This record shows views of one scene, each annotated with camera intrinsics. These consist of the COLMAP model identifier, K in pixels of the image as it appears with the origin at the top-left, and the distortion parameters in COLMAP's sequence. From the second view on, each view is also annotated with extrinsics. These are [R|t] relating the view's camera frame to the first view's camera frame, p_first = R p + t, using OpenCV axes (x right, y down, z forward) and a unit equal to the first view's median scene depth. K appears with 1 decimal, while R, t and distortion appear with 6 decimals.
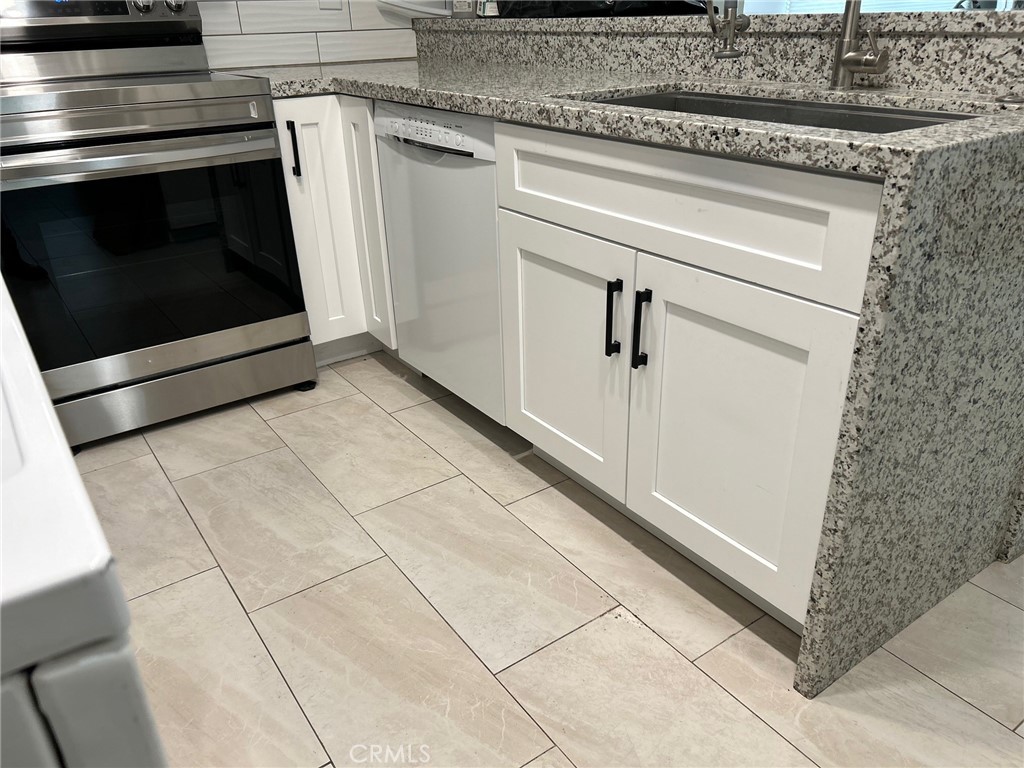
lens RADIAL K [[768.5, 0, 514.4], [0, 768.5, 391.1], [0, 0, 1]] dist [0.096319, -0.141161]
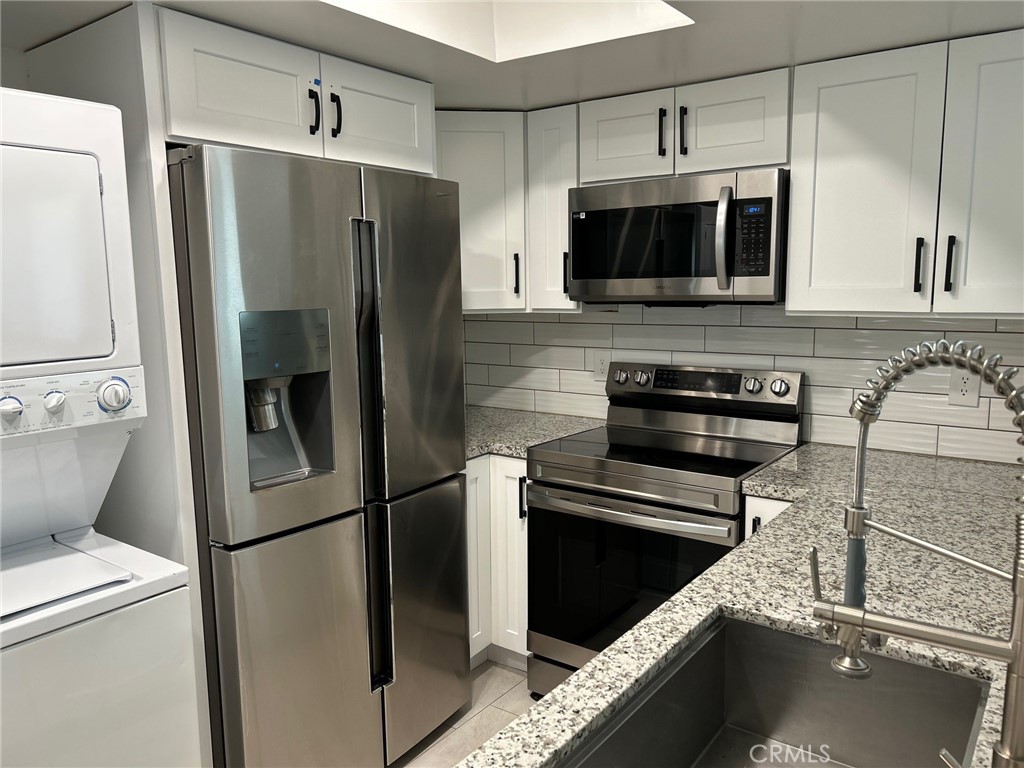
lens RADIAL K [[768.5, 0, 514.4], [0, 768.5, 391.1], [0, 0, 1]] dist [0.096319, -0.141161]
pose [[0.311428, 0.156104, -0.937360, 0.500490], [-0.413134, 0.910557, 0.014381, -0.342570], [0.855765, 0.382776, 0.348065, 0.266463]]
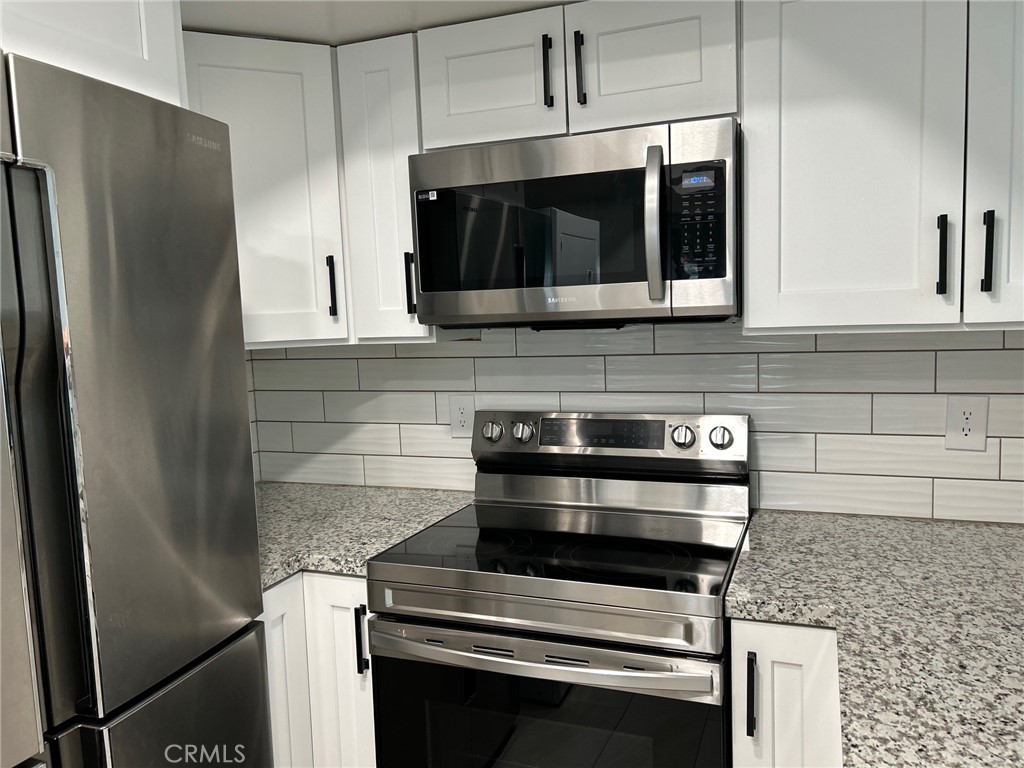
lens RADIAL K [[770.5, 0, 521.4], [0, 770.5, 385.0], [0, 0, 1]] dist [0.049753, -0.064874]
pose [[0.550804, 0.085881, -0.830204, 0.115763], [-0.347676, 0.927891, -0.134682, -0.360197], [0.758773, 0.362825, 0.540945, 0.373955]]
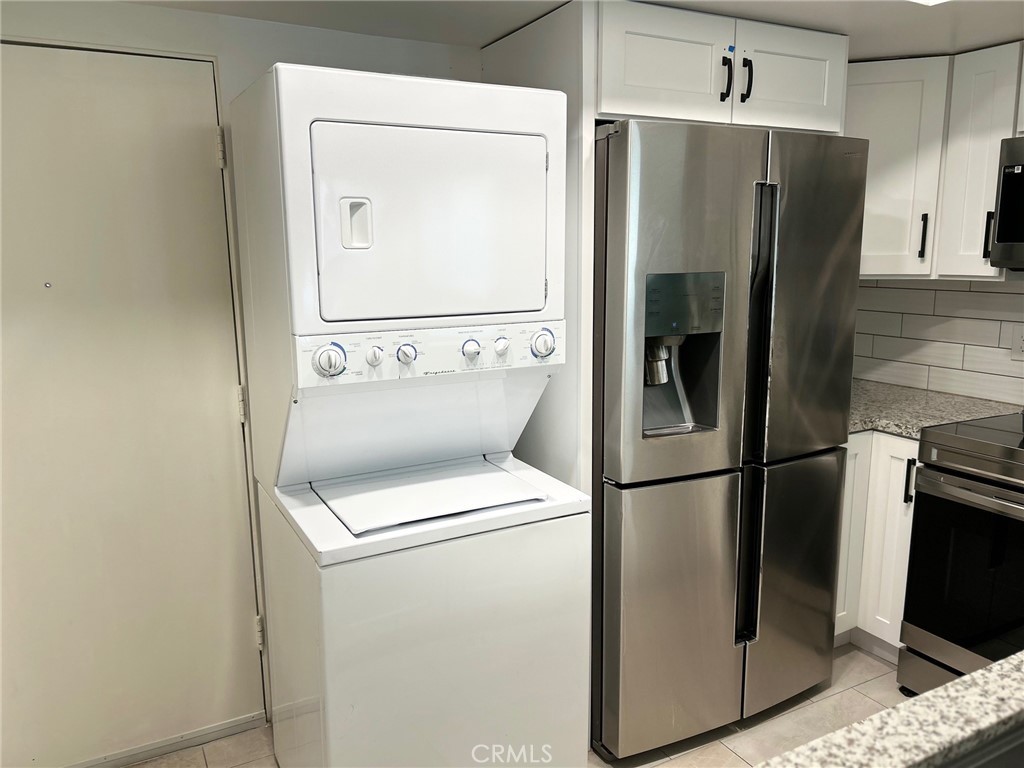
lens RADIAL K [[772.4, 0, 507.0], [0, 772.4, 391.5], [0, 0, 1]] dist [0.037940, -0.050082]
pose [[-0.130689, 0.207216, -0.969527, 0.536483], [-0.424789, 0.871899, 0.243610, -0.319174], [0.895810, 0.443681, -0.025925, 0.214865]]
